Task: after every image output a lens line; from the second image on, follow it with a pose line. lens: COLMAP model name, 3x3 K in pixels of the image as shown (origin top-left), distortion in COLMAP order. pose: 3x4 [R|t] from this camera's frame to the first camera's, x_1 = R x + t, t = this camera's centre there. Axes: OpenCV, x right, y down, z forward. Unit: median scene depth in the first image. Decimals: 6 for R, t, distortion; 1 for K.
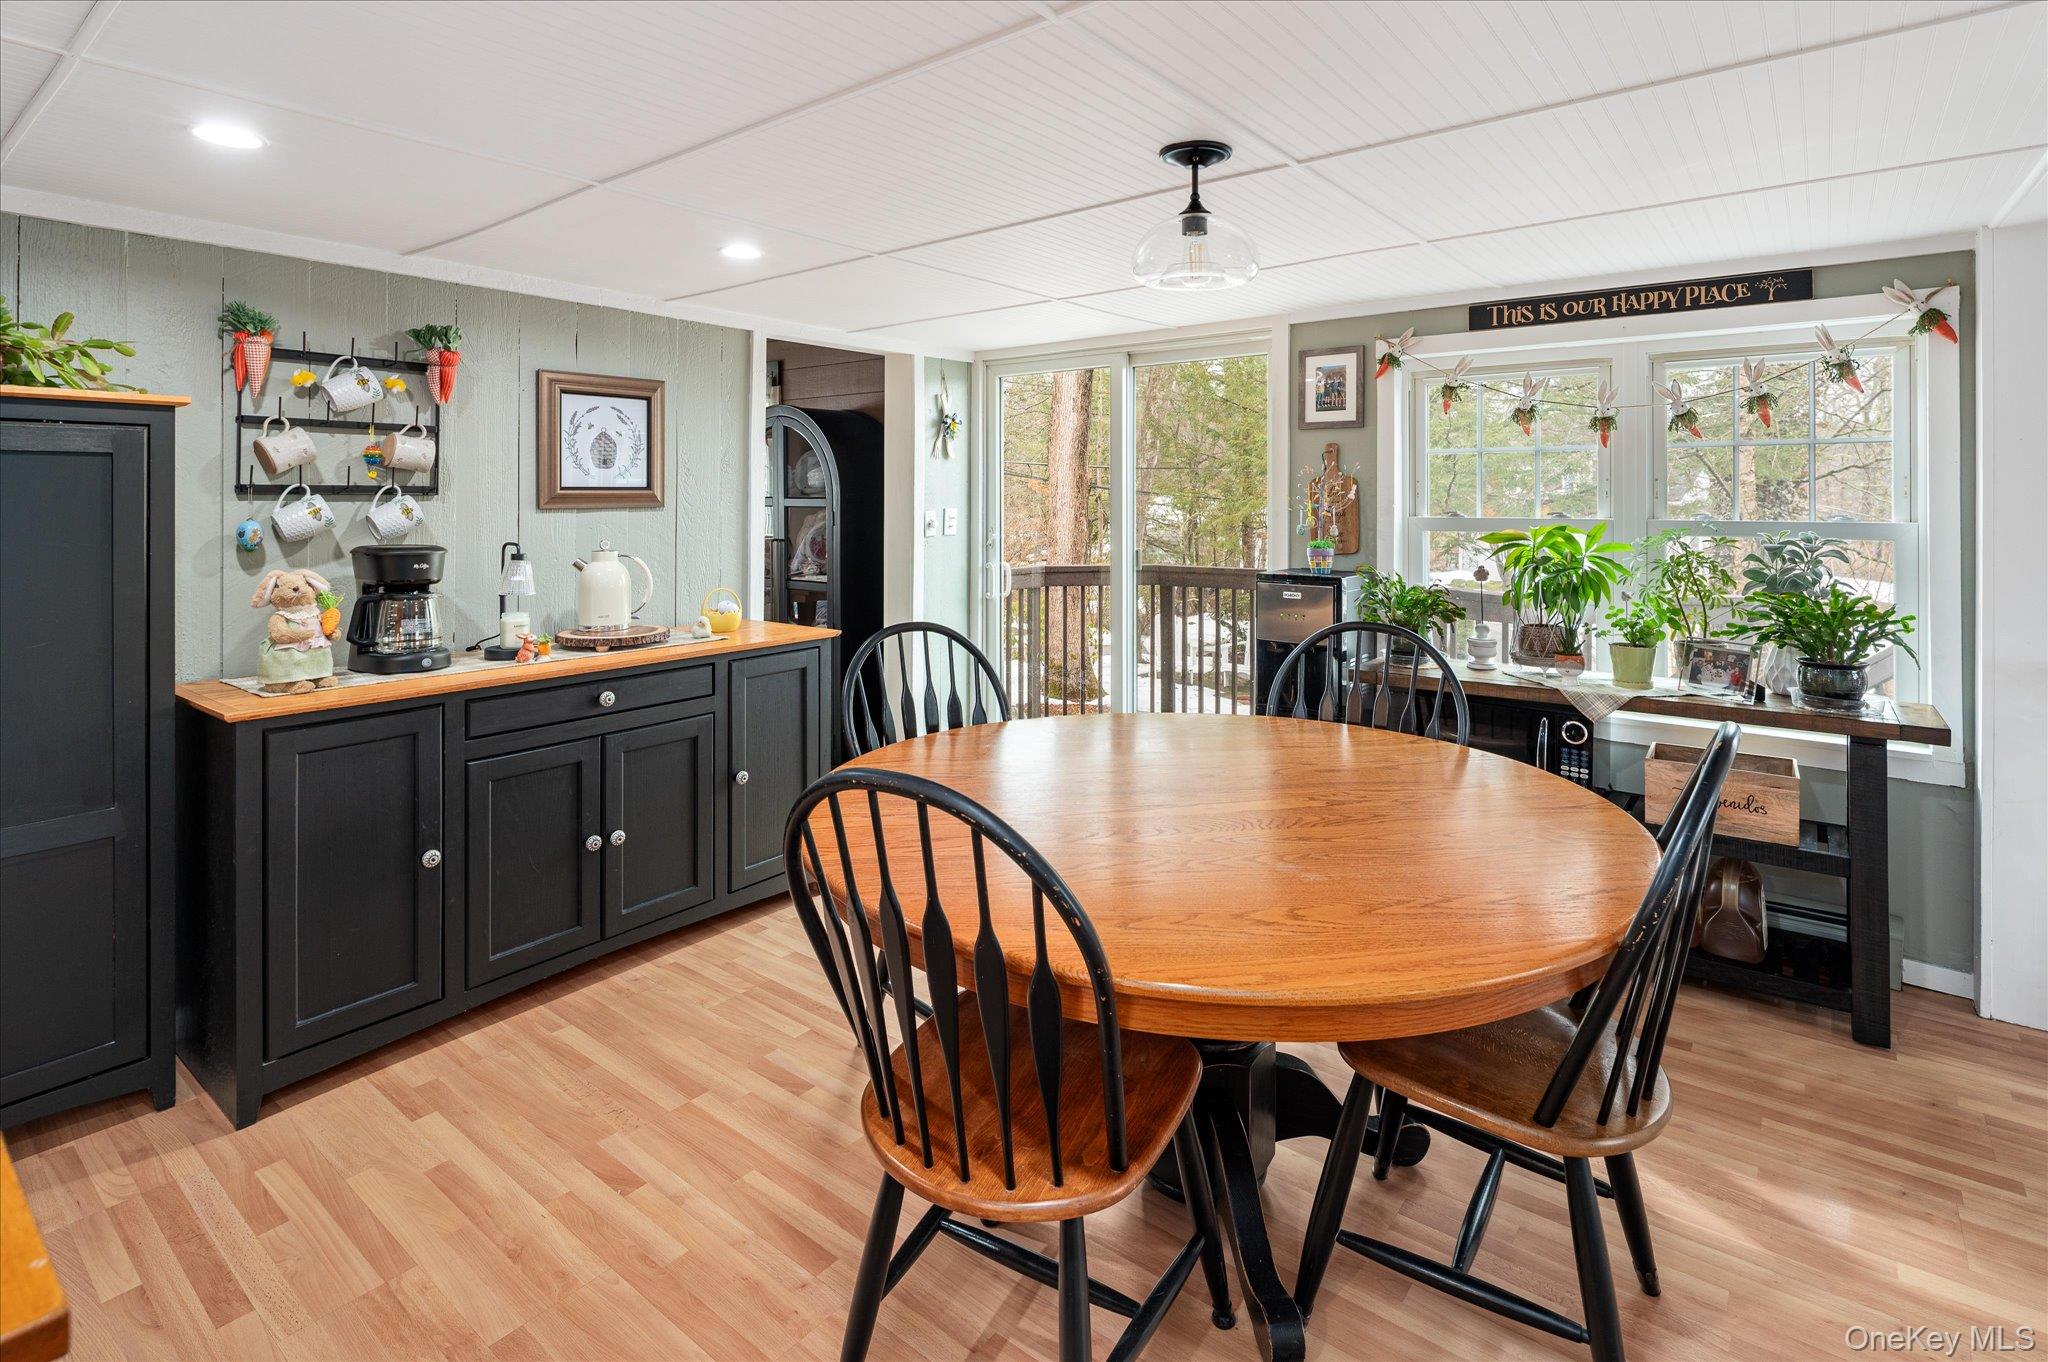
lens RADIAL K [[1008.6, 0, 1030.2], [0, 1008.6, 496.0], [0, 0, 1]] dist [0.002161, 0.000541]
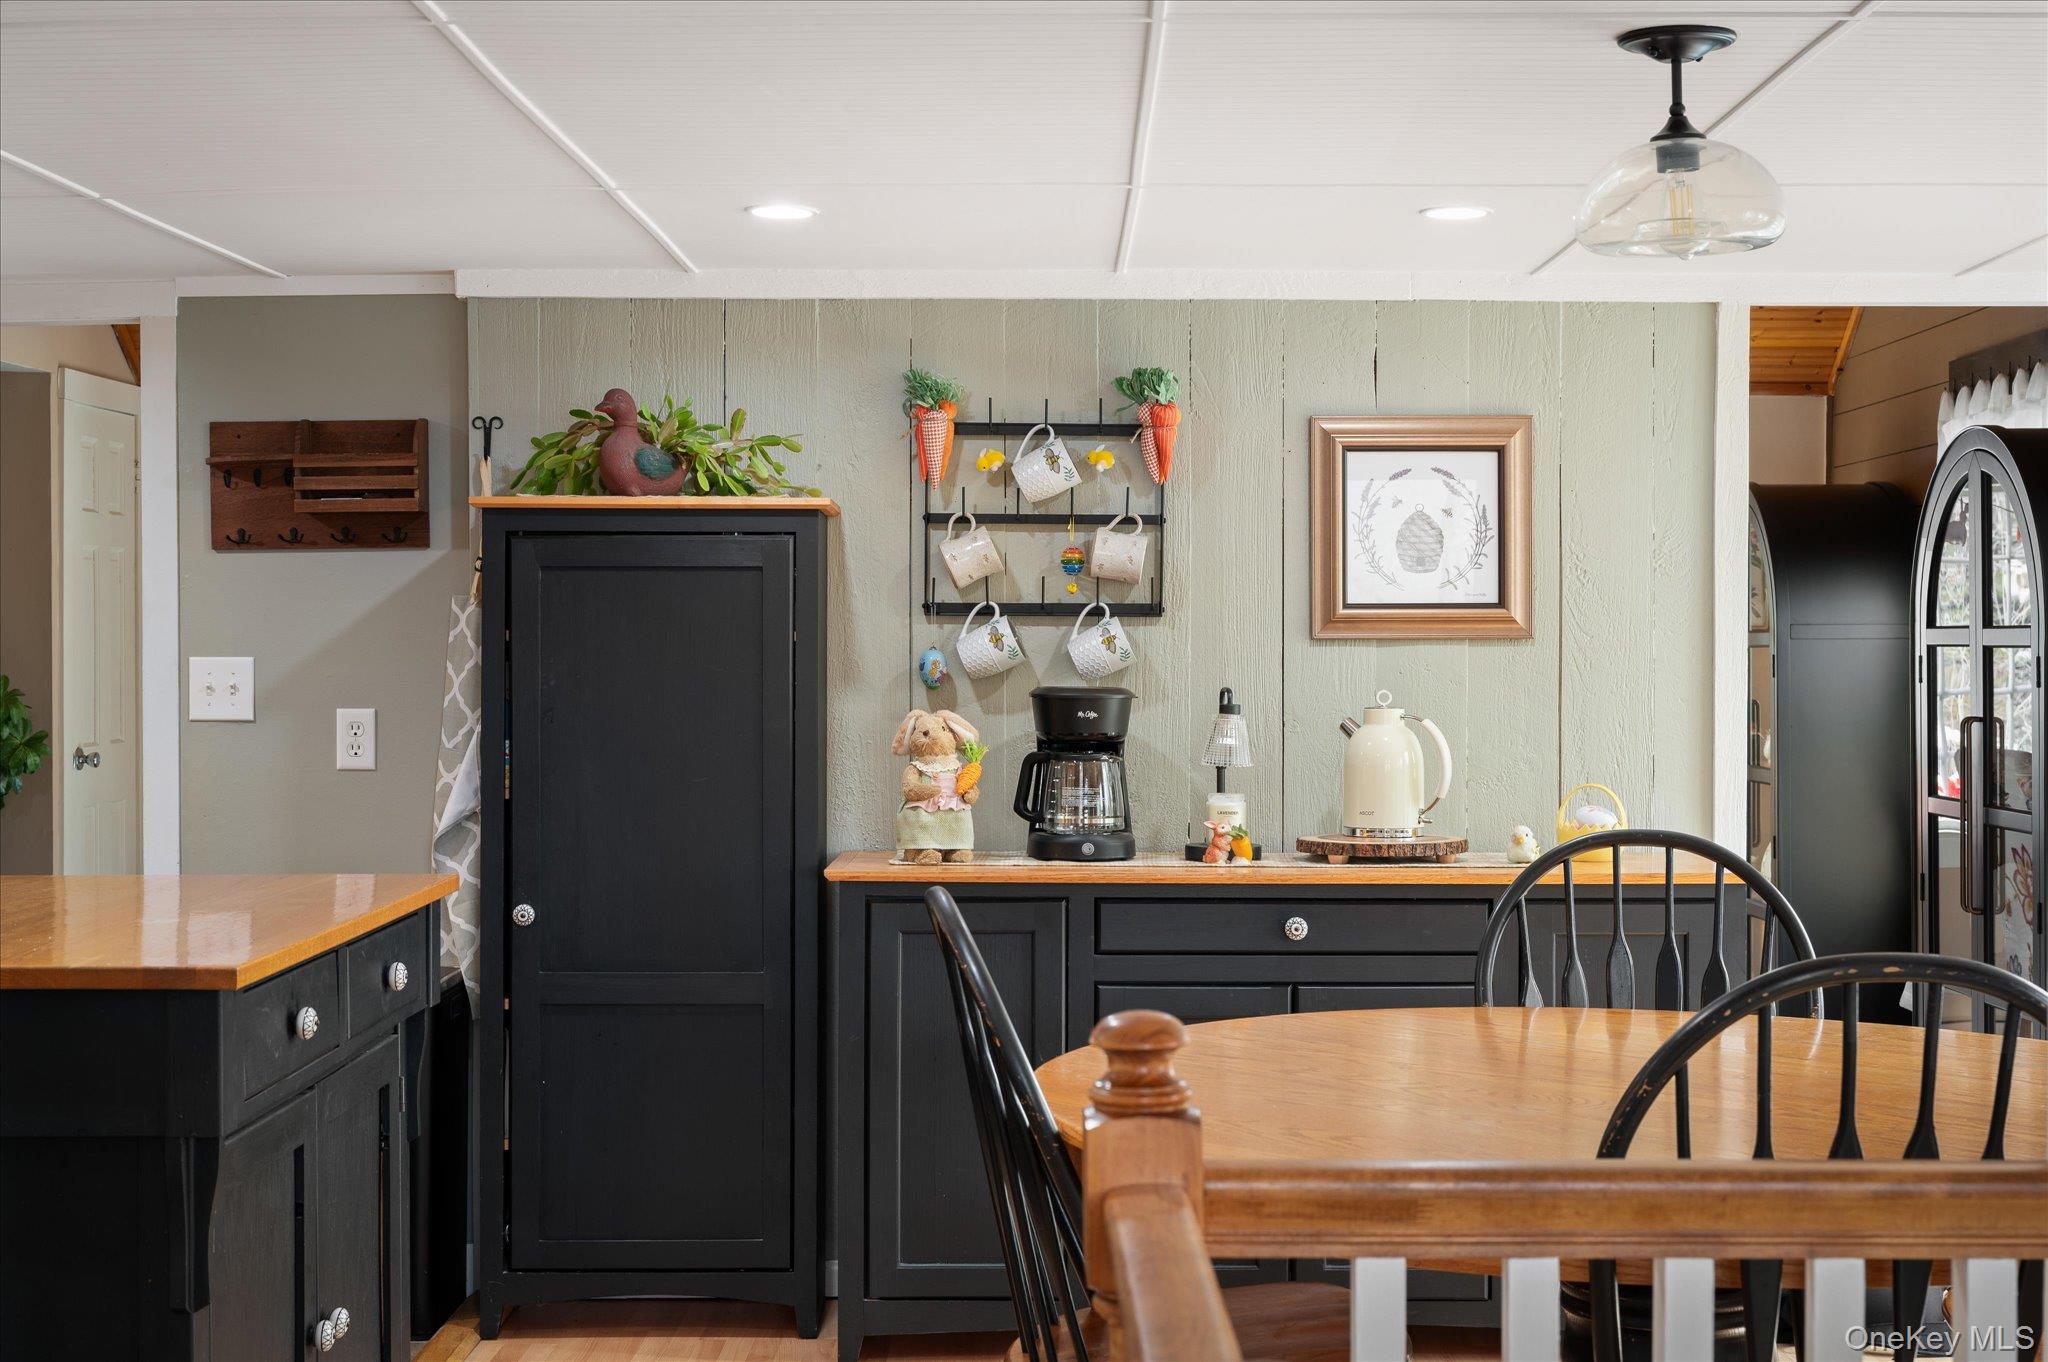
lens RADIAL K [[2889.9, 0, 1024.0], [0, 2889.9, 681.0], [0, 0, 1]] dist [-0.012148, -0.002477]
pose [[0.609060, 0.011816, -0.793036, 0.958026], [-0.002200, 0.999910, 0.013208, 0.018072], [0.793121, -0.006300, 0.609032, -0.272277]]
